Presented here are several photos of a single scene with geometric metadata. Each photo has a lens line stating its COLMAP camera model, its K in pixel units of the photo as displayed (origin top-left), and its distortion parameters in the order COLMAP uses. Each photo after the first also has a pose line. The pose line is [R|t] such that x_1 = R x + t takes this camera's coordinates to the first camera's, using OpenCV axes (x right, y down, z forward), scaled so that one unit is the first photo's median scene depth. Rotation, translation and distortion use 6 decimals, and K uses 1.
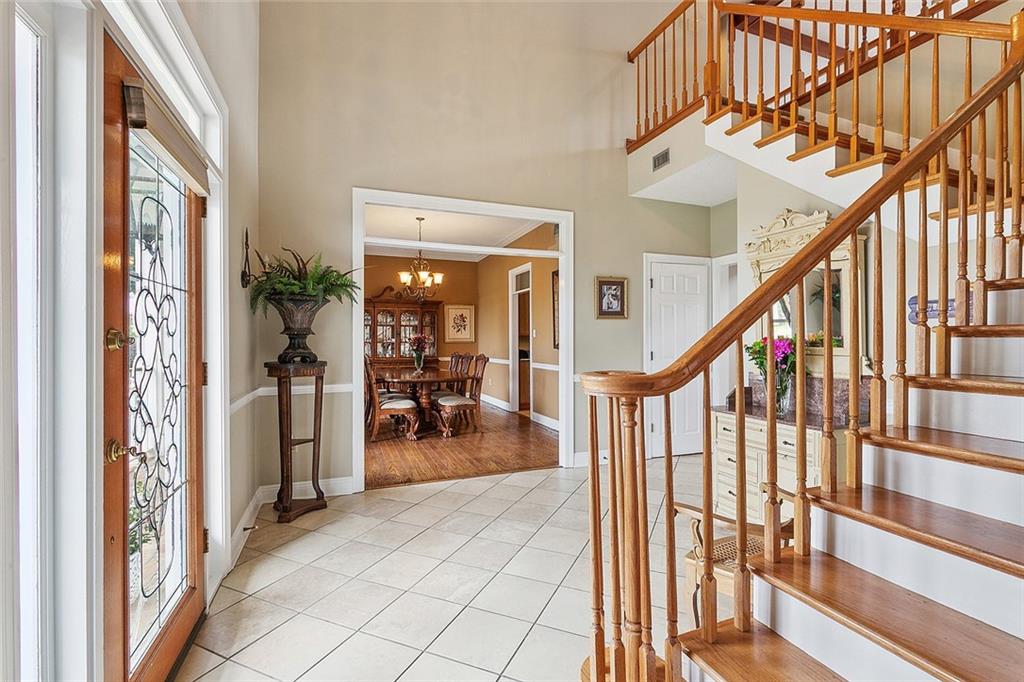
lens RADIAL K [[469.7, 0, 511.4], [0, 469.7, 340.2], [0, 0, 1]] dist [0.003361, 0.000043]
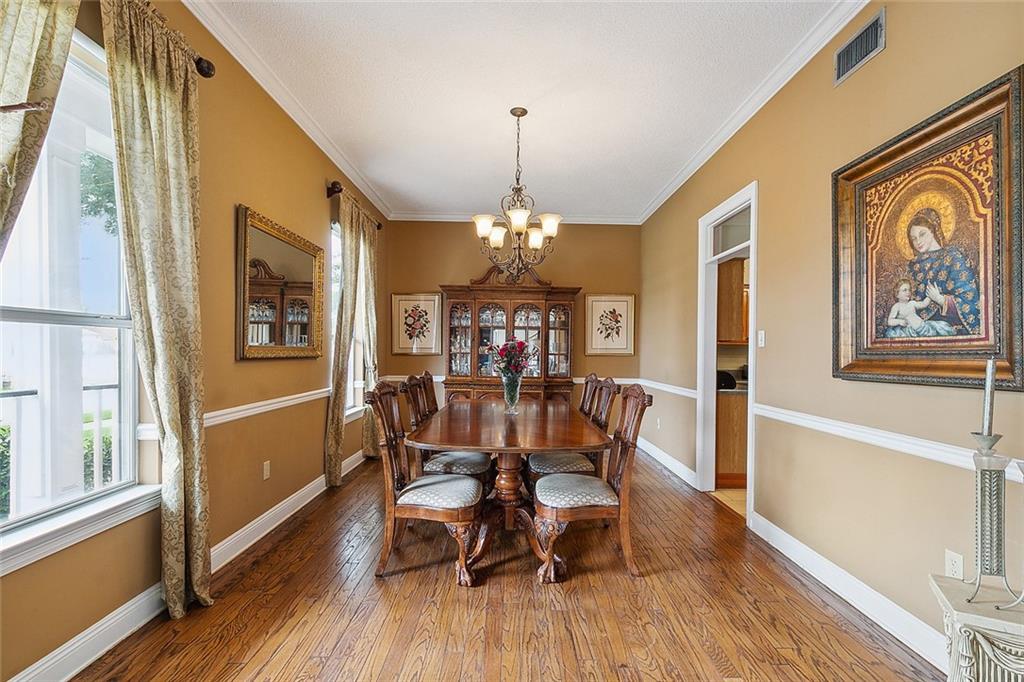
lens RADIAL K [[469.7, 0, 518.3], [0, 469.7, 354.0], [0, 0, 1]] dist [0.003361, 0.000043]
pose [[0.941422, 0.016038, -0.336849, -0.021753], [-0.013873, 0.999865, 0.008833, -0.000714], [0.336945, -0.003643, 0.941517, 0.603647]]
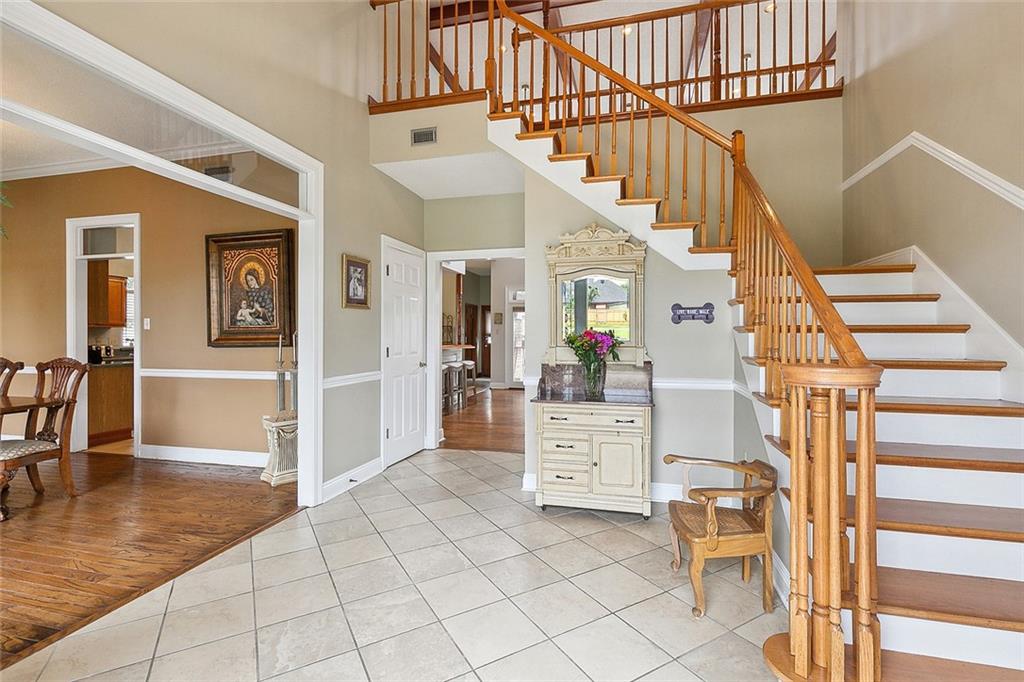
lens RADIAL K [[469.7, 0, 520.6], [0, 469.7, 337.2], [0, 0, 1]] dist [0.003361, 0.000043]
pose [[0.561958, 0.000665, 0.827165, -0.242568], [-0.002445, 0.999997, 0.000857, 0.002939], [-0.827162, -0.002504, 0.561958, 0.243657]]
